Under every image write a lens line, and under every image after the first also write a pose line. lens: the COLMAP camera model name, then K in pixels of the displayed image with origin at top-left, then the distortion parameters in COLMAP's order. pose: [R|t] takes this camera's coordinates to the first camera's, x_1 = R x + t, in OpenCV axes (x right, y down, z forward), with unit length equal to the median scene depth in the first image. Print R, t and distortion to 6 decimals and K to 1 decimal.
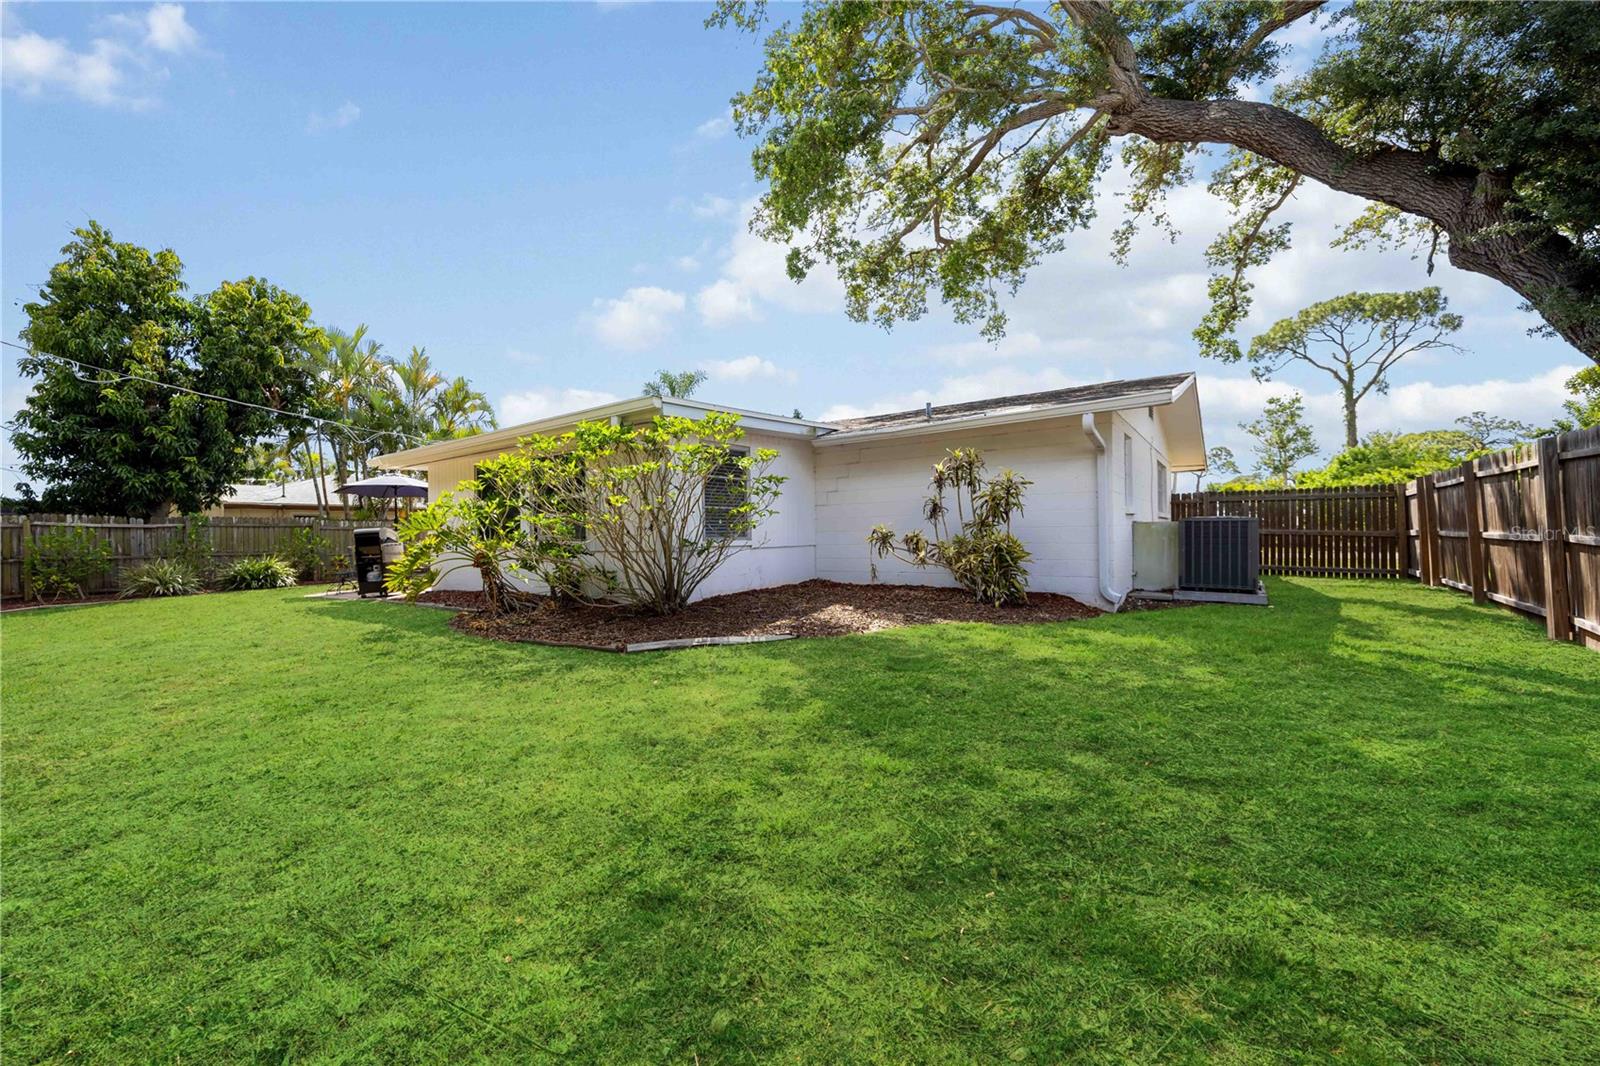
lens RADIAL K [[659.9, 0, 800.0], [0, 659.9, 533.0], [0, 0, 1]] dist [-0.000995, -0.000217]
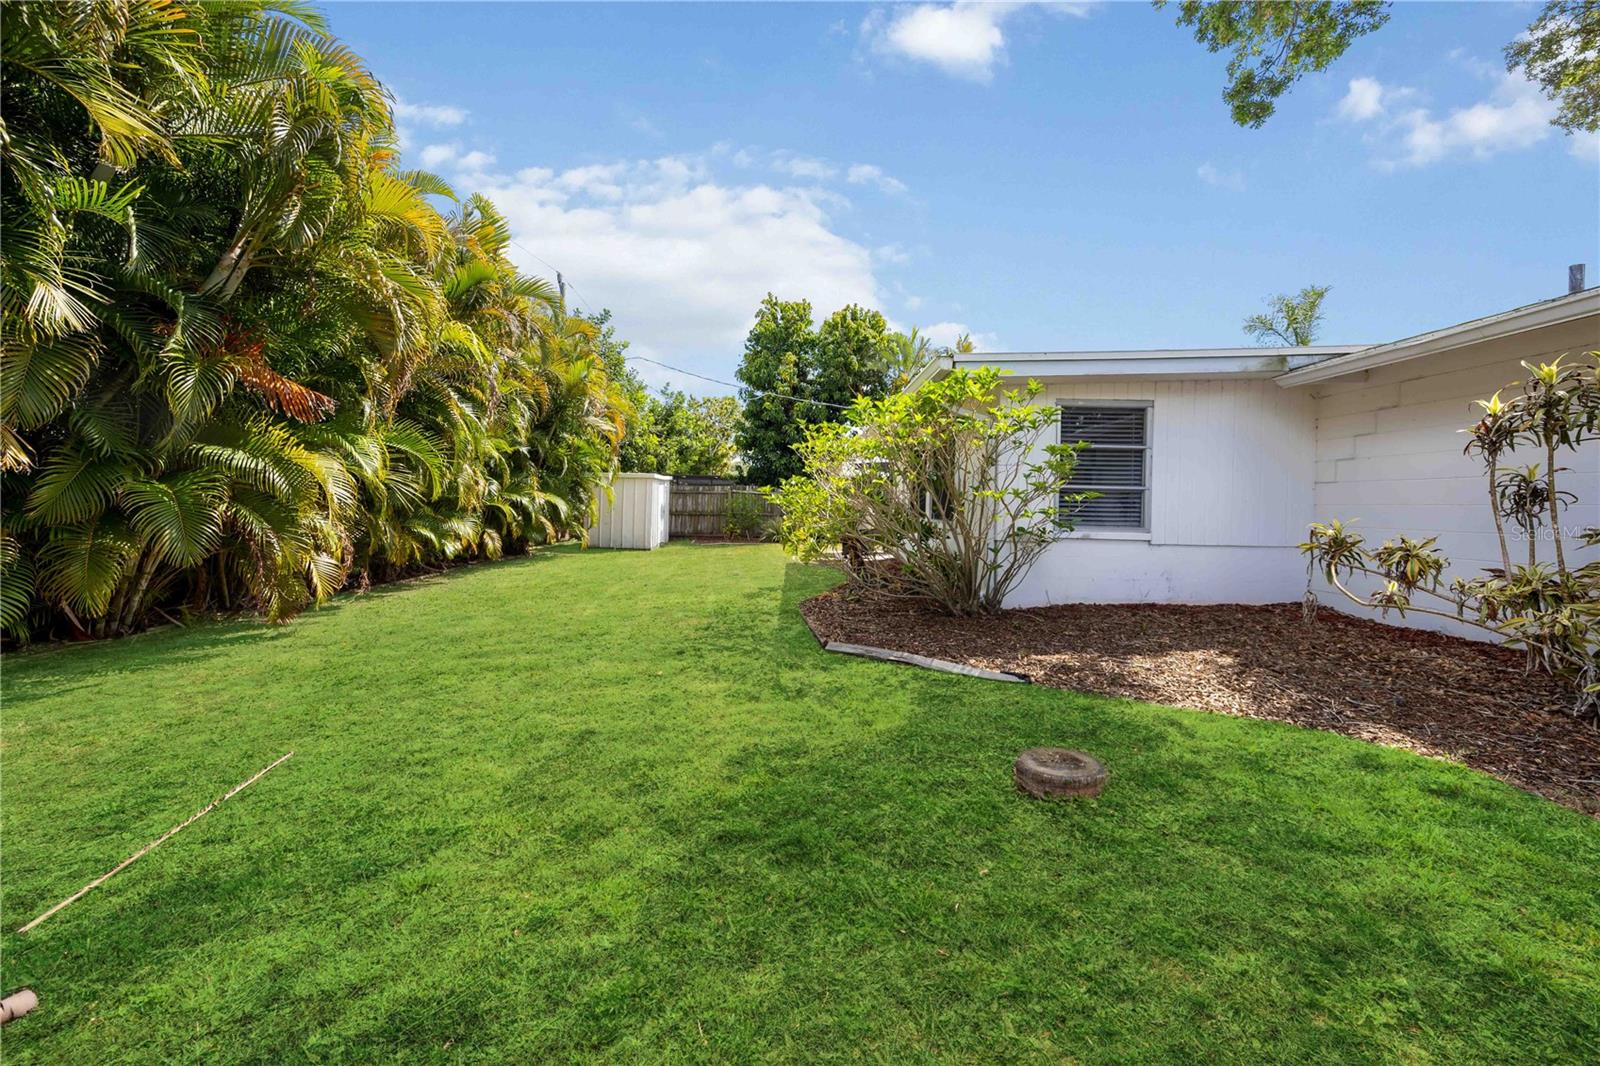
lens RADIAL K [[630.3, 0, 738.4], [0, 630.3, 517.4], [0, 0, 1]] dist [-0.001149, -0.000369]
pose [[0.553542, 0.048564, -0.831404, 0.126153], [-0.027952, 0.998819, 0.039733, -0.010440], [0.832352, 0.001245, 0.554246, 0.137670]]
